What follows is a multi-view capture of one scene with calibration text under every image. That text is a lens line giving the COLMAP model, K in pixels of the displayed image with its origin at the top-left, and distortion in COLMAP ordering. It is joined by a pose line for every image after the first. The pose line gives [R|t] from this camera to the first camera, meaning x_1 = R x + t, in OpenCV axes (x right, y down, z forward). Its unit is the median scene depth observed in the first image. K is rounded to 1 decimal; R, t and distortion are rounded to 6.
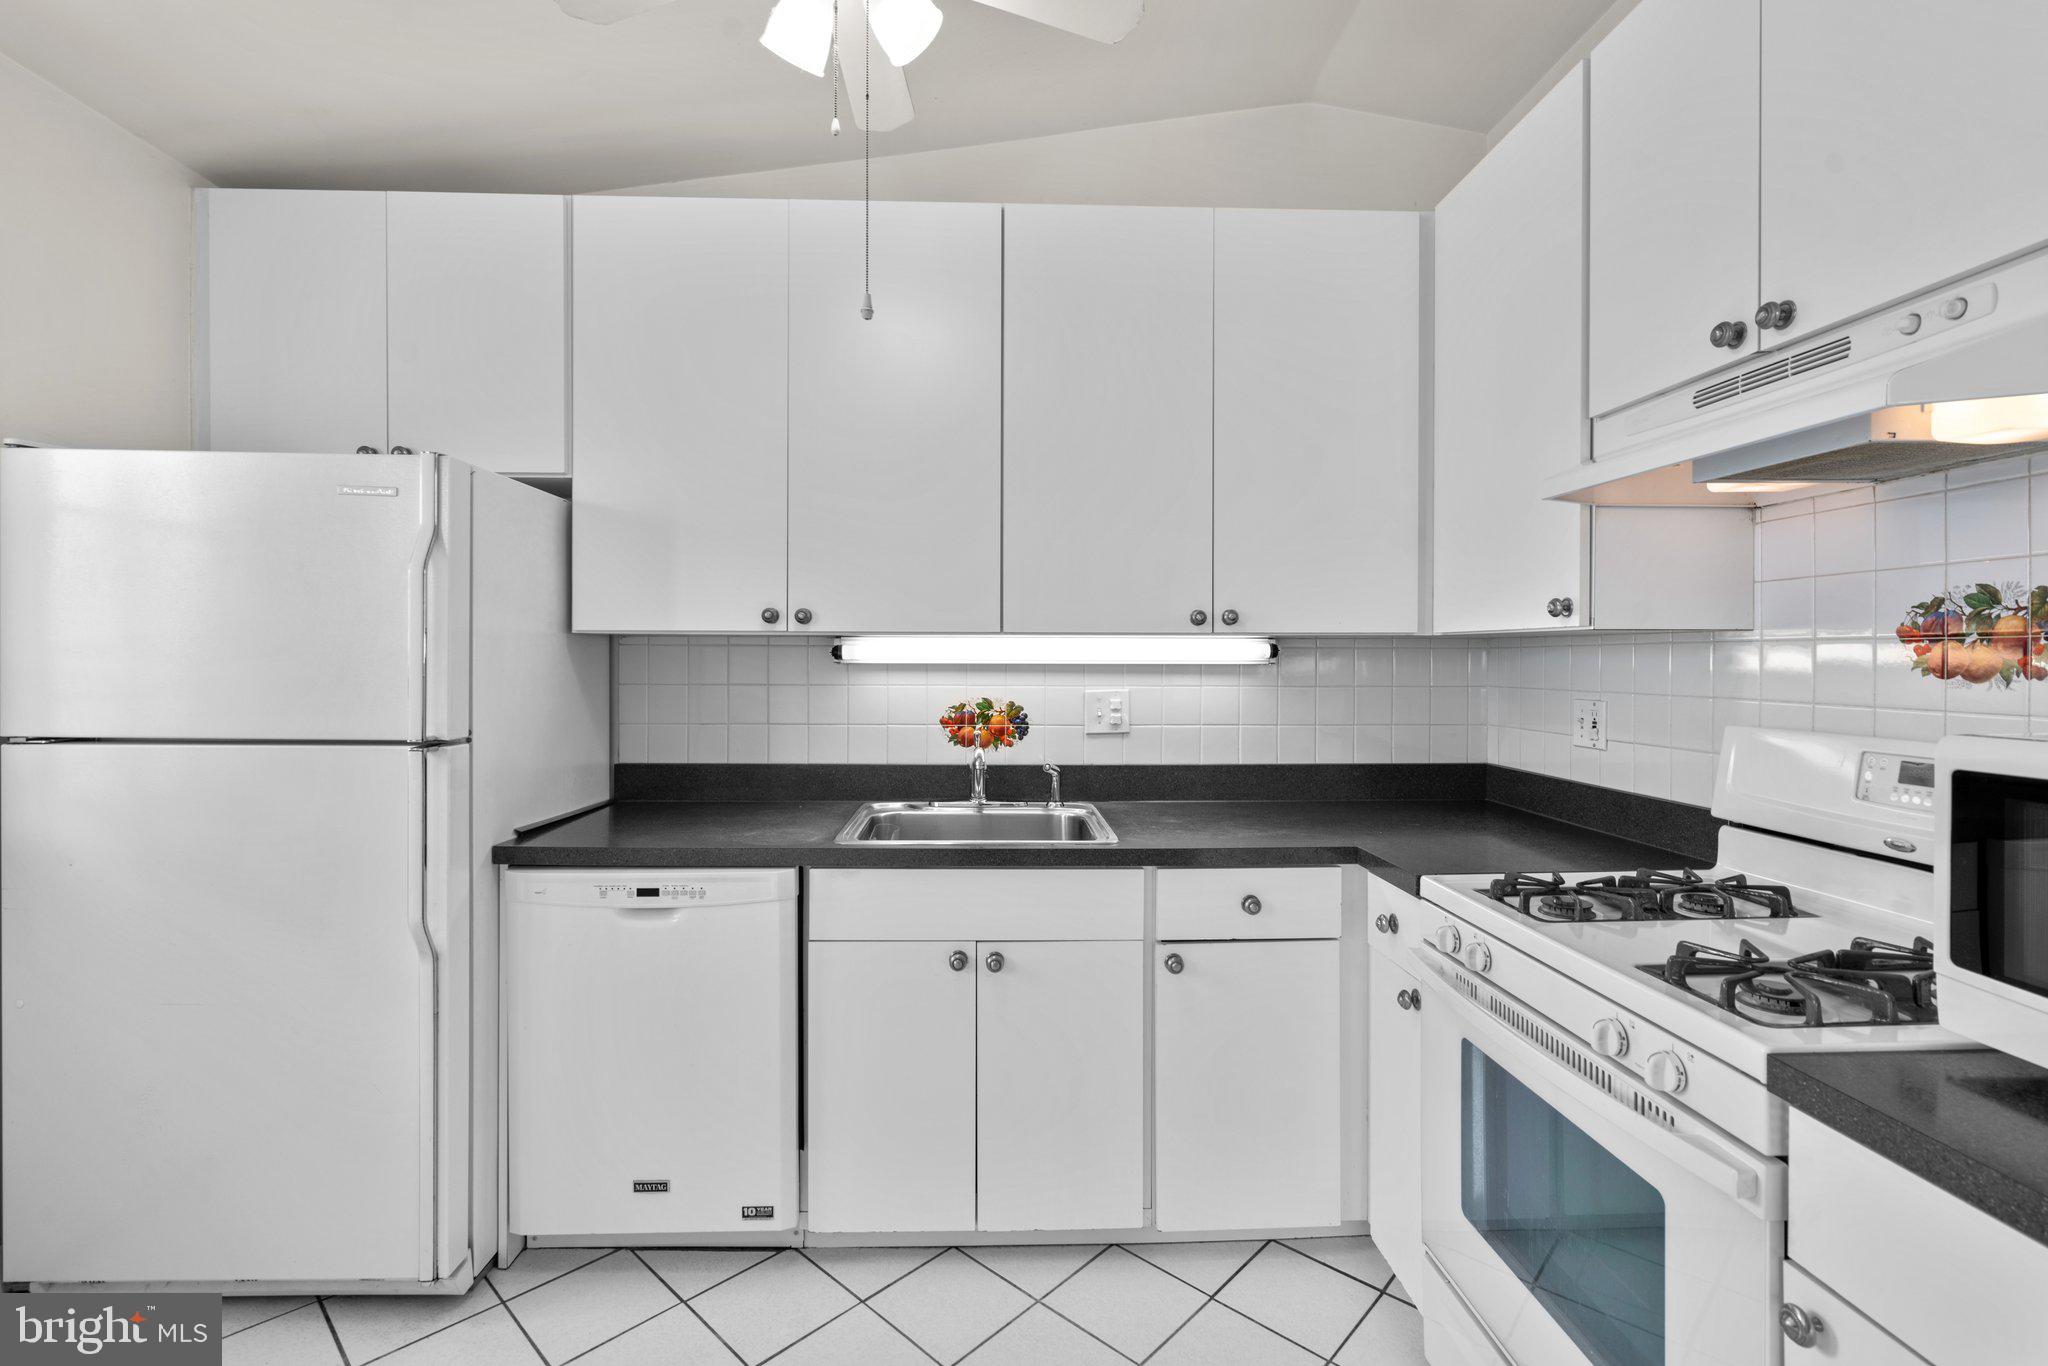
lens RADIAL K [[943.3, 0, 1018.1], [0, 943.3, 664.6], [0, 0, 1]] dist [-0.000341, 0.000566]
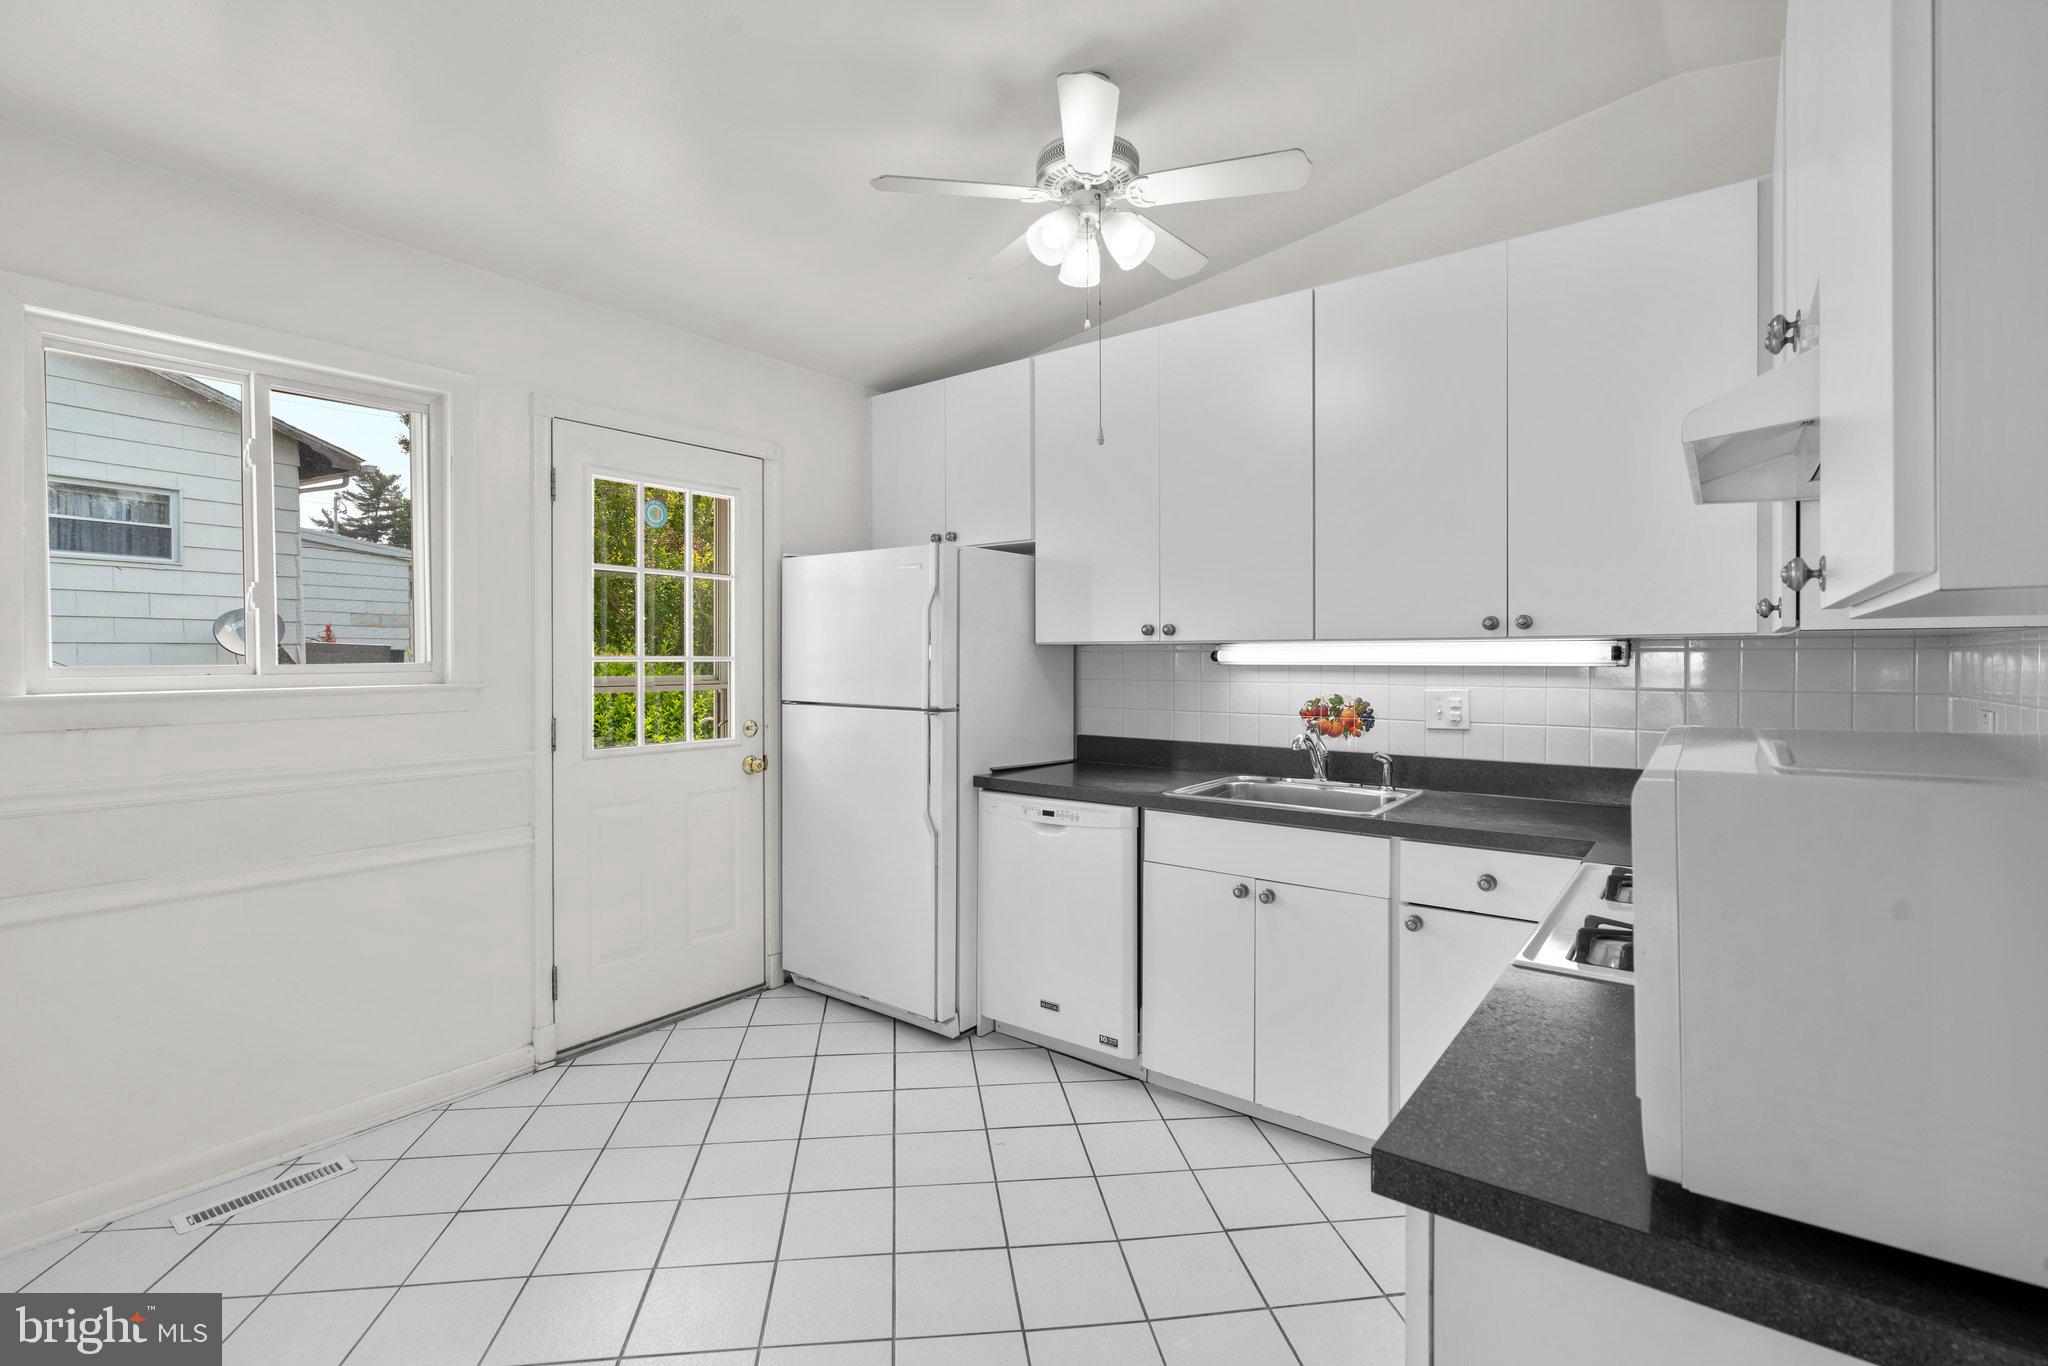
lens RADIAL K [[947.7, 0, 997.1], [0, 947.7, 657.7], [0, 0, 1]] dist [-0.006759, 0.000871]
pose [[0.761115, -0.003042, -0.648609, 0.513176], [-0.003480, 0.999955, -0.008773, 0.001824], [0.648607, 0.008935, 0.761071, -0.216921]]
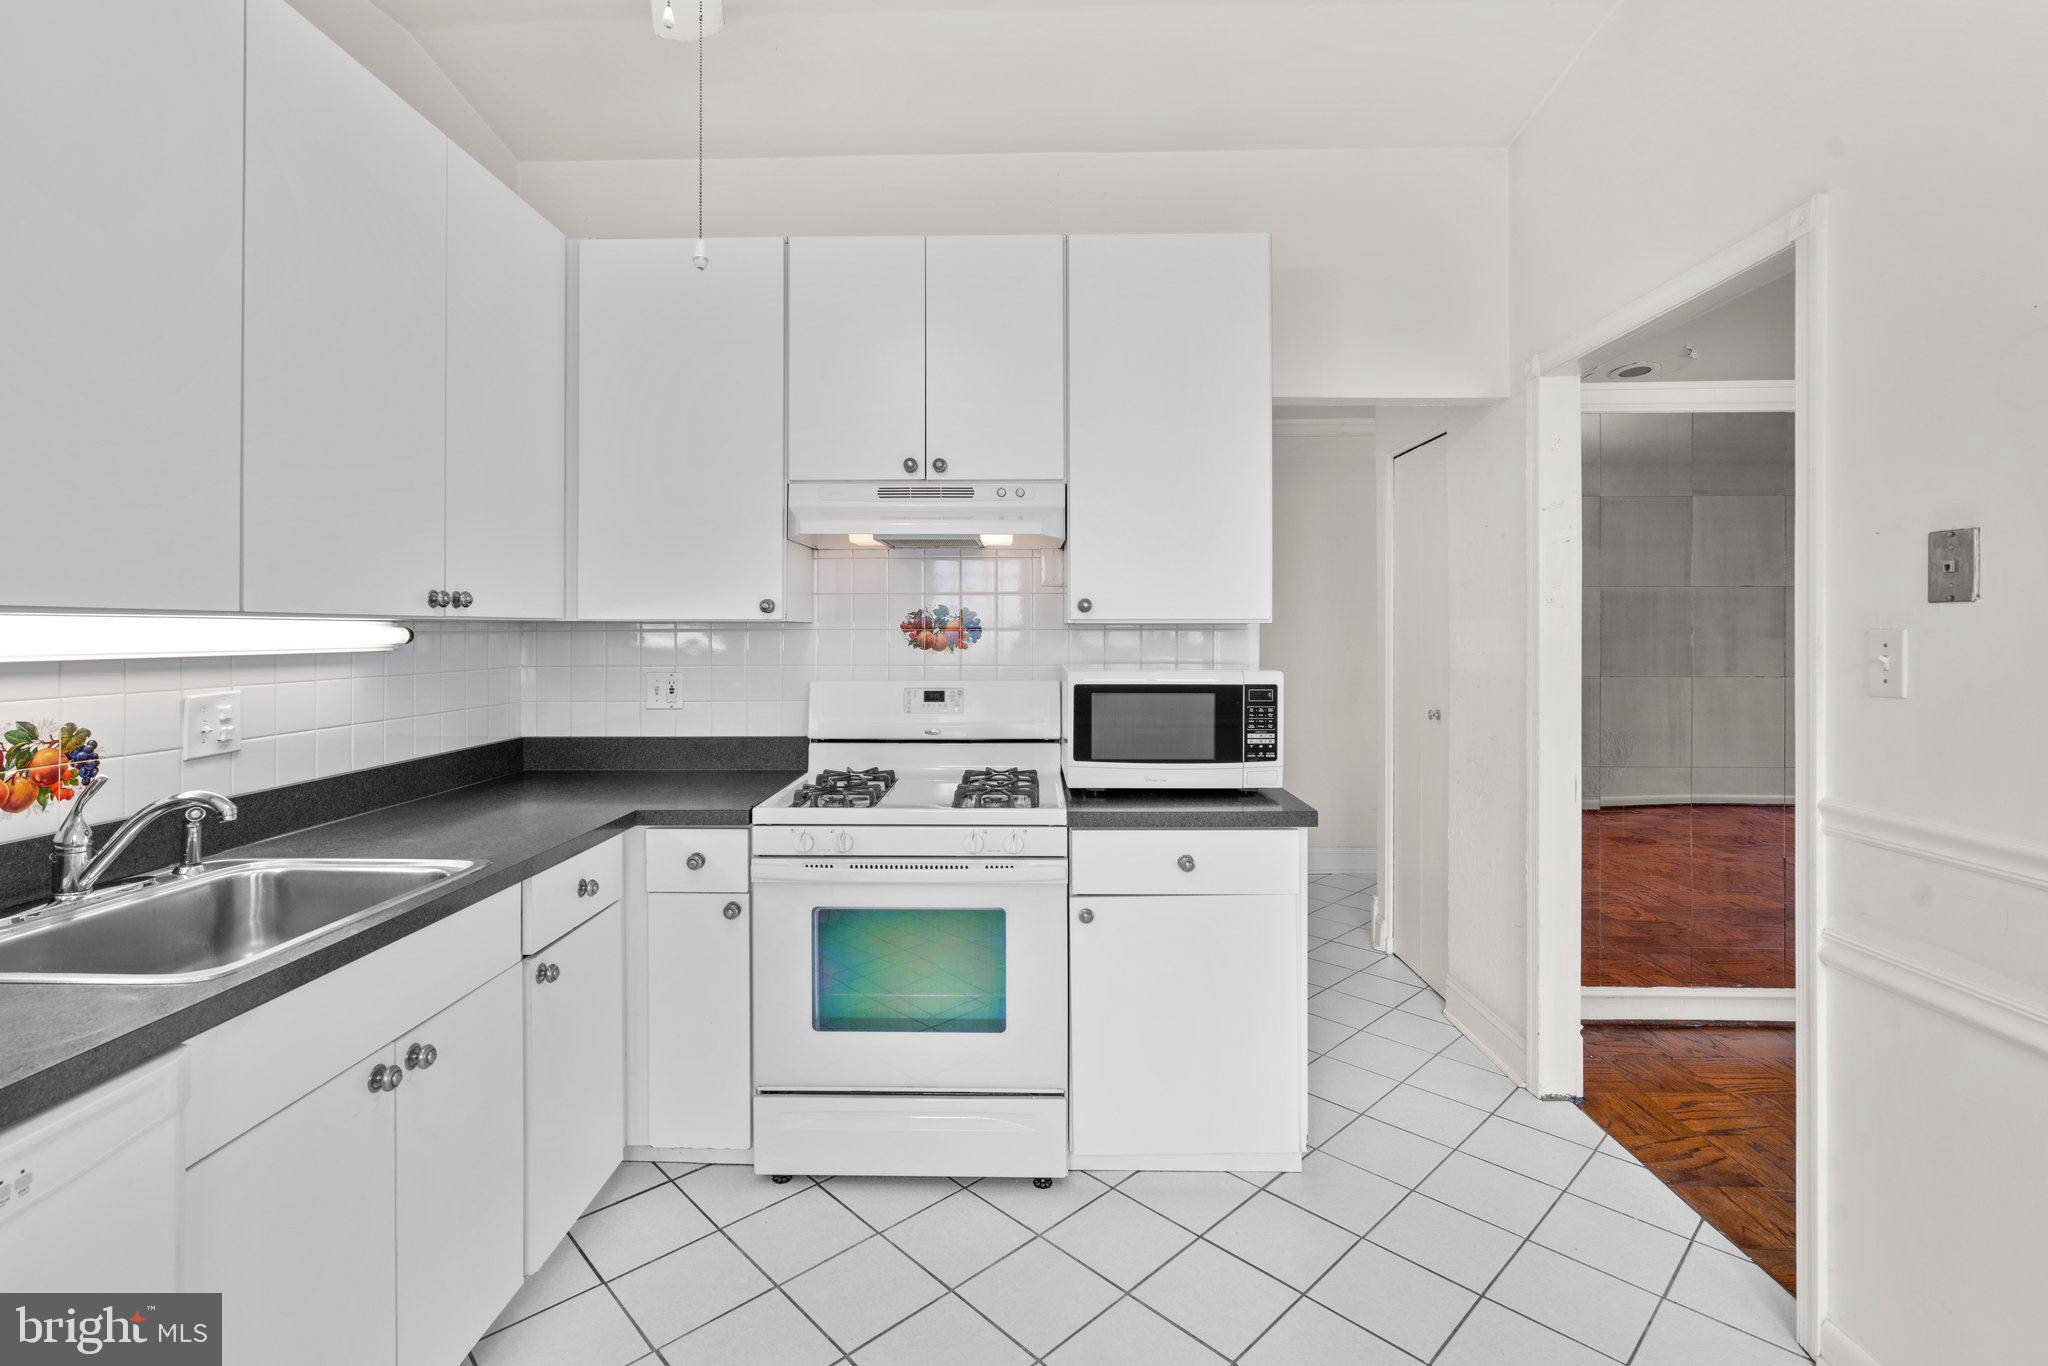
lens RADIAL K [[949.8, 0, 1013.9], [0, 949.8, 631.4], [0, 0, 1]] dist [-0.004343, 0.000356]
pose [[0.051256, -0.002524, 0.998682, -0.721033], [0.009850, 0.999949, 0.002022, -0.017989], [-0.998637, 0.009733, 0.051278, 0.468522]]
